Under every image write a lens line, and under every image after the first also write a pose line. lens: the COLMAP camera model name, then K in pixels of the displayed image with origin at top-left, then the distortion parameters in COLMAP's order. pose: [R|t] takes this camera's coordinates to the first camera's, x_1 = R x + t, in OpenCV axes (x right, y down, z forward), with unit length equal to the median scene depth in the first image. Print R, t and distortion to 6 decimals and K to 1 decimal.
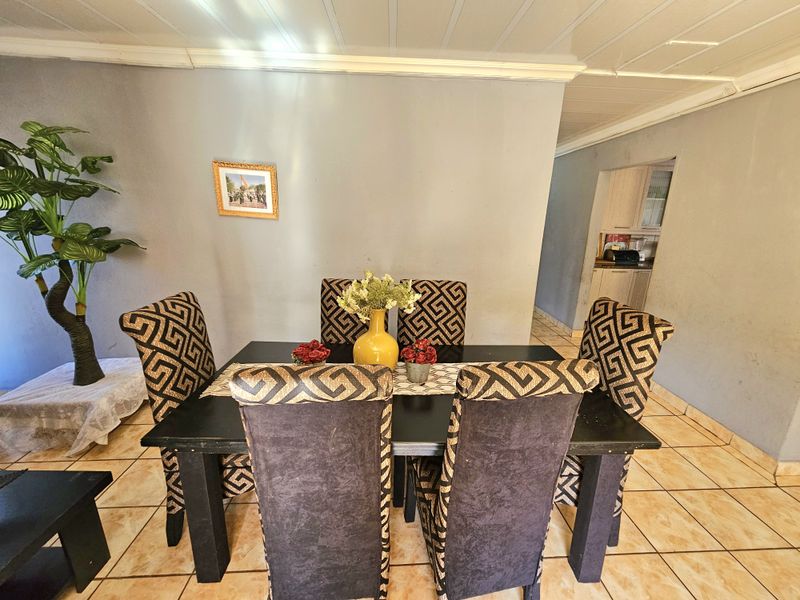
lens RADIAL K [[330.3, 0, 403.4], [0, 330.3, 299.3], [0, 0, 1]] dist [0.009993, -0.000443]
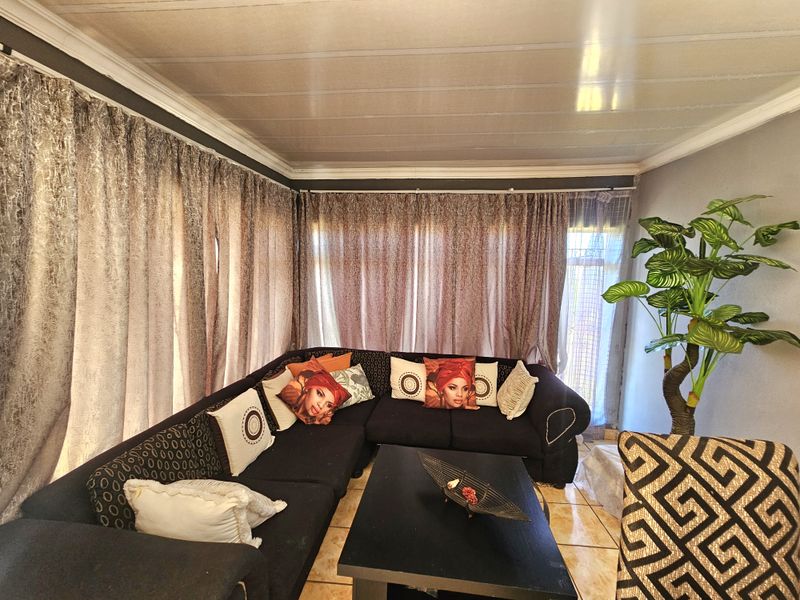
lens RADIAL K [[330.3, 0, 404.2], [0, 330.3, 300.2], [0, 0, 1]] dist [0.009993, -0.000443]
pose [[-0.127004, 0.074501, -0.989100, -0.052793], [-0.276894, 0.954871, 0.107477, -0.147034], [0.952470, 0.287526, -0.100643, 0.428442]]
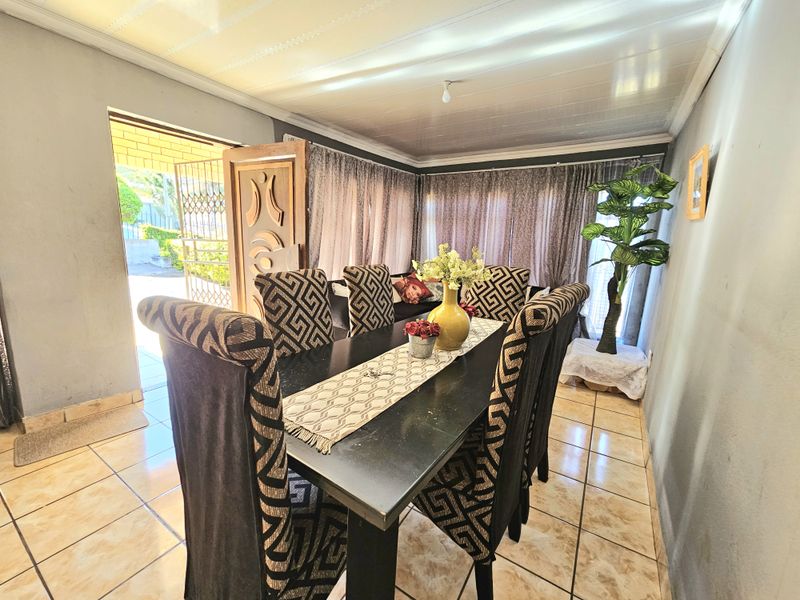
lens RADIAL K [[330.3, 0, 402.4], [0, 330.3, 300.0], [0, 0, 1]] dist [0.009993, -0.000443]
pose [[-0.582583, 0.103706, -0.806128, 0.905456], [-0.262588, 0.914621, 0.307434, -0.215311], [0.769184, 0.390785, -0.505611, 1.466868]]
